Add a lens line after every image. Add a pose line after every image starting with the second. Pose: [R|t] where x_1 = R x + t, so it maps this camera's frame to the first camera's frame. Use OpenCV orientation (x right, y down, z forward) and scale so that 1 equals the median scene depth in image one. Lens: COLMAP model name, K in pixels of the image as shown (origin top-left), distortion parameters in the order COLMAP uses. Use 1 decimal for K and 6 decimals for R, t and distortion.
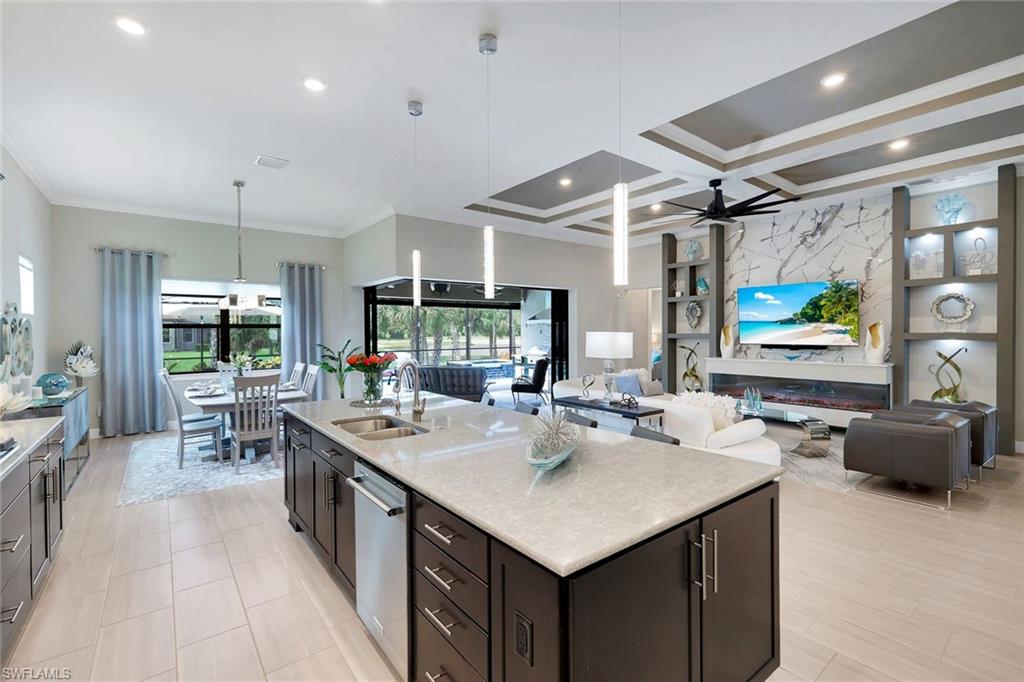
lens RADIAL K [[451.0, 0, 510.6], [0, 451.0, 335.1], [0, 0, 1]] dist [0.004559, 0.000604]
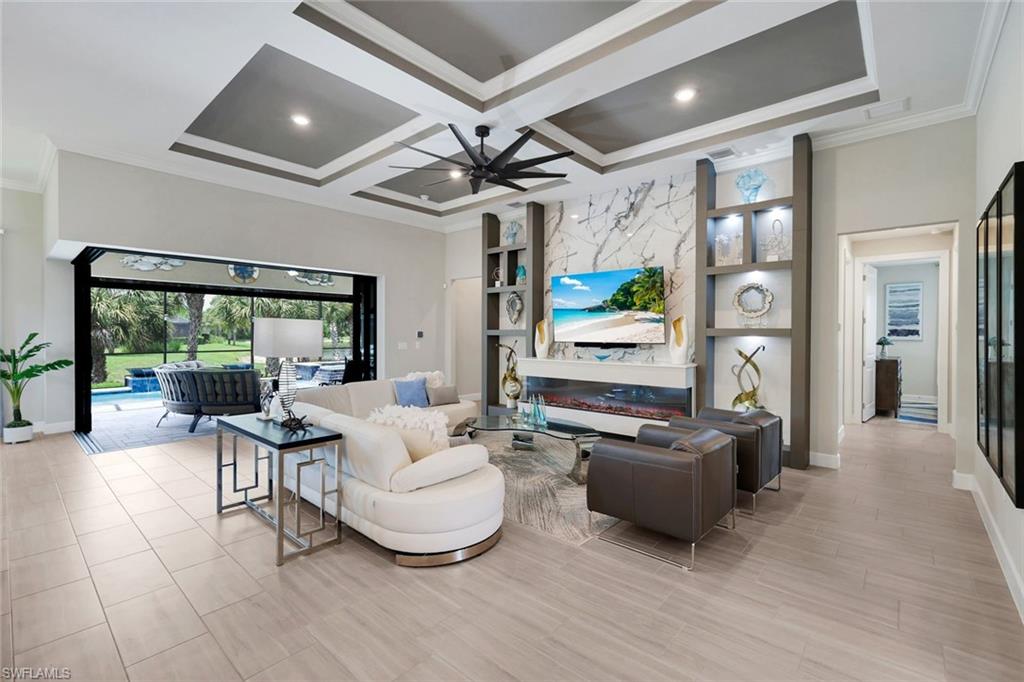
lens RADIAL K [[451.0, 0, 508.5], [0, 451.0, 334.2], [0, 0, 1]] dist [0.004559, 0.000604]
pose [[0.983371, 0.008761, 0.181395, 0.292894], [-0.007854, 0.999953, -0.005720, 0.012013], [-0.181436, 0.004200, 0.983394, 0.189526]]
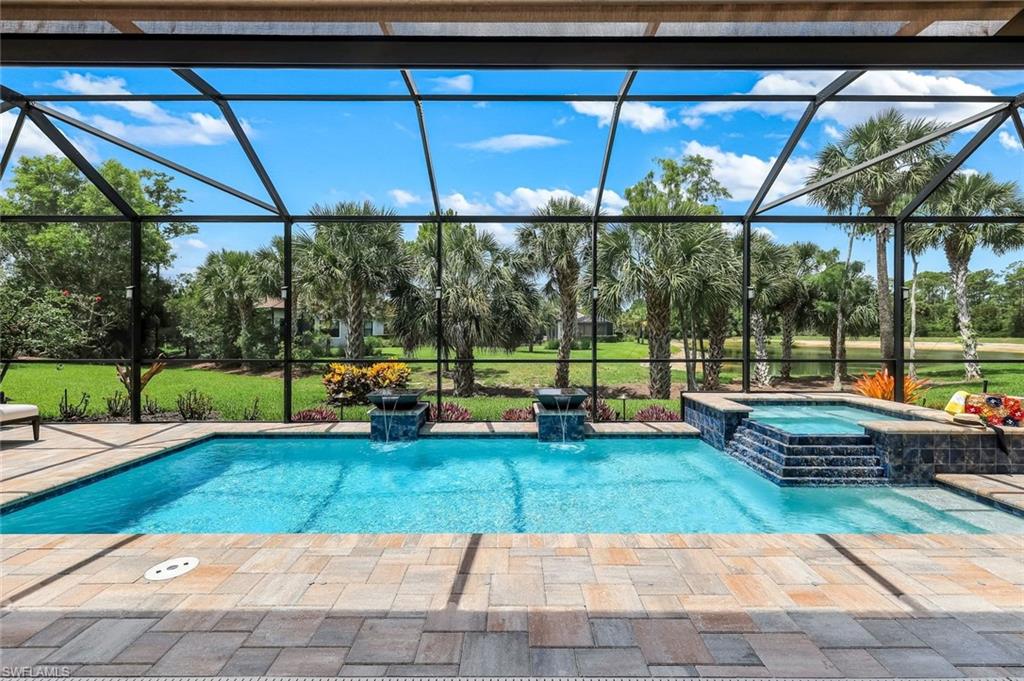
lens RADIAL K [[452.3, 0, 512.3], [0, 452.3, 336.7], [0, 0, 1]] dist [0.001318, -0.000121]
pose [[0.787802, 0.011887, -0.615813, -0.061675], [-0.008070, 0.999927, 0.008977, 0.026451], [0.615875, -0.002103, 0.787841, 1.677489]]
